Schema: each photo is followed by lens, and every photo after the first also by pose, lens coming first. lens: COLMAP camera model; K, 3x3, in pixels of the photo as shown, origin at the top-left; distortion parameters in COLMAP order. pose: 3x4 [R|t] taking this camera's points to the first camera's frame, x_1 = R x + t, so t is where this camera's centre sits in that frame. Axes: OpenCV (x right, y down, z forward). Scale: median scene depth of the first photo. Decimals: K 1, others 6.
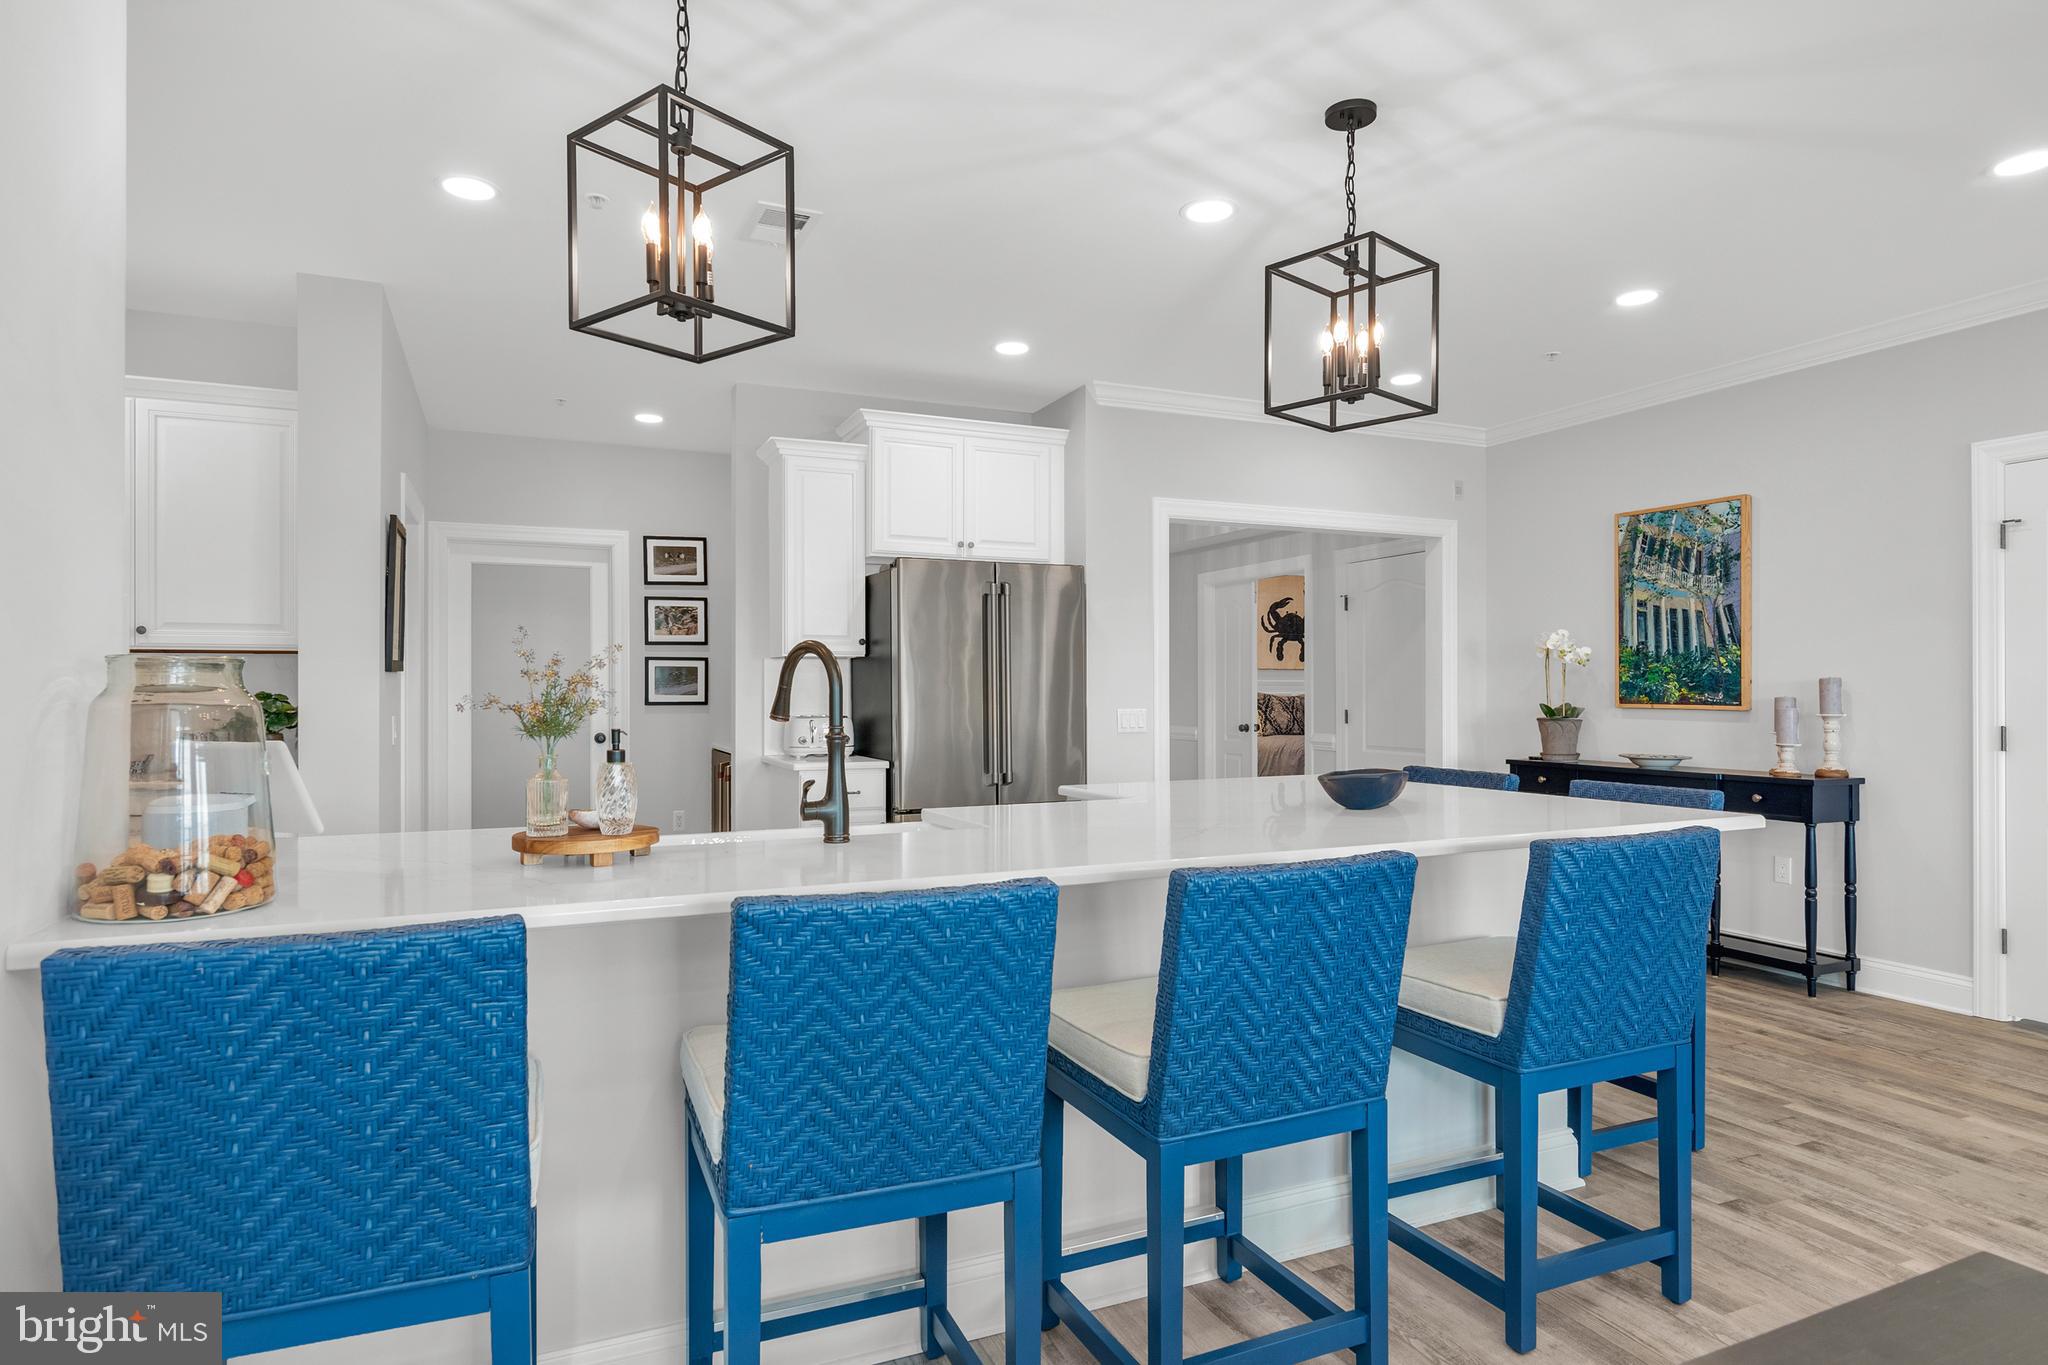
lens RADIAL K [[1160.3, 0, 1023.0], [0, 1160.3, 688.3], [0, 0, 1]] dist [-0.002383, -0.000946]
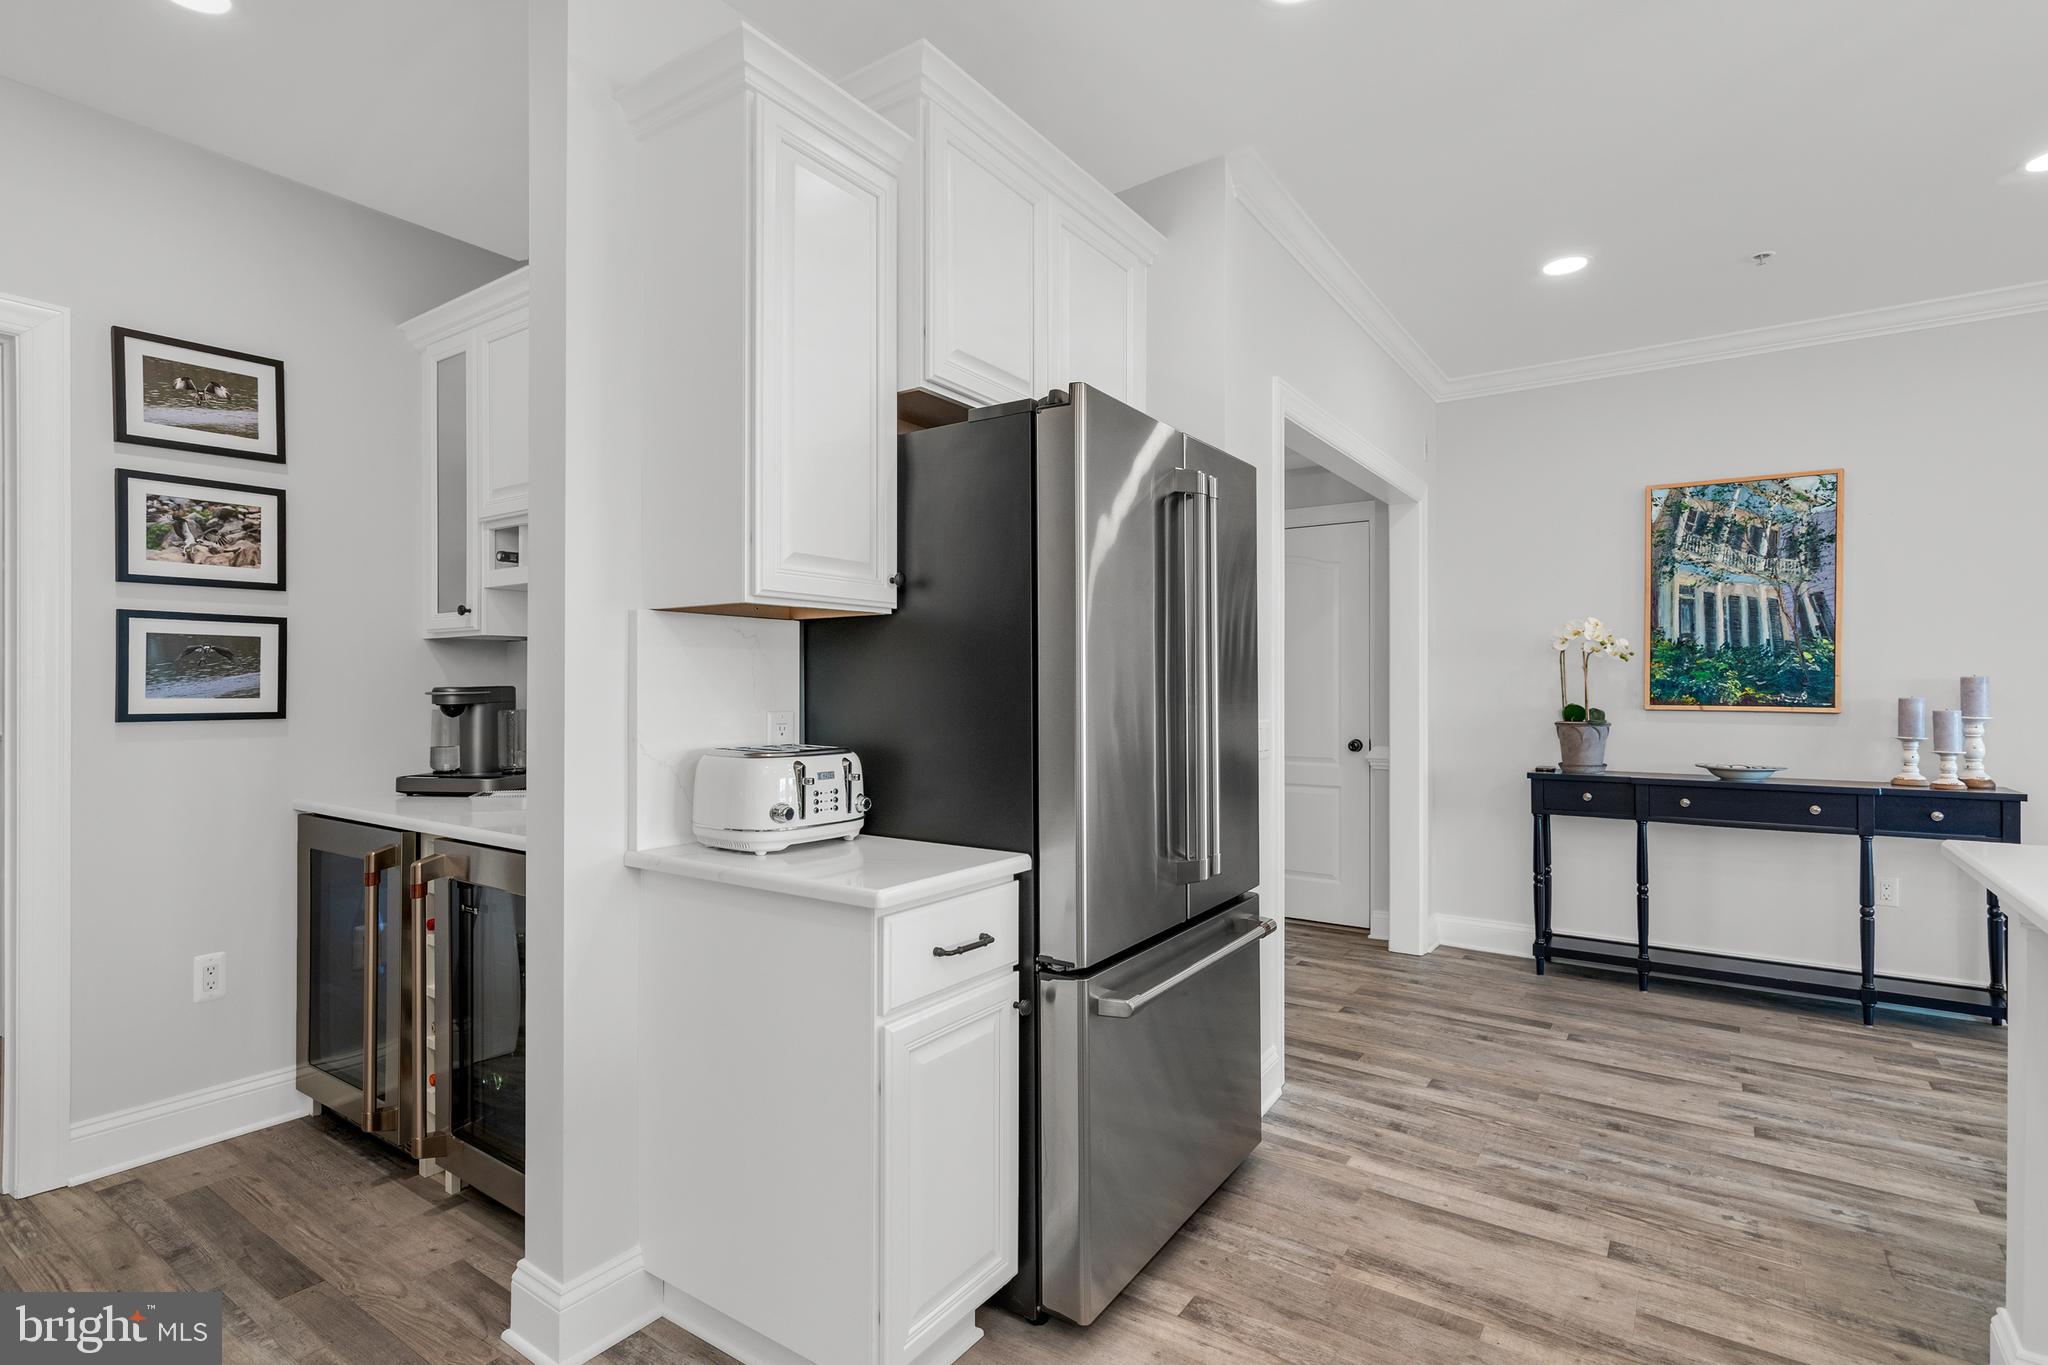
lens RADIAL K [[998.0, 0, 1024.0], [0, 998.0, 676.2], [0, 0, 1]] dist [0.003128, -0.000101]
pose [[0.854782, 0.007003, 0.518940, -0.283126], [-0.003130, 0.999960, -0.008339, -0.000395], [-0.518978, 0.005504, 0.854770, 0.625603]]
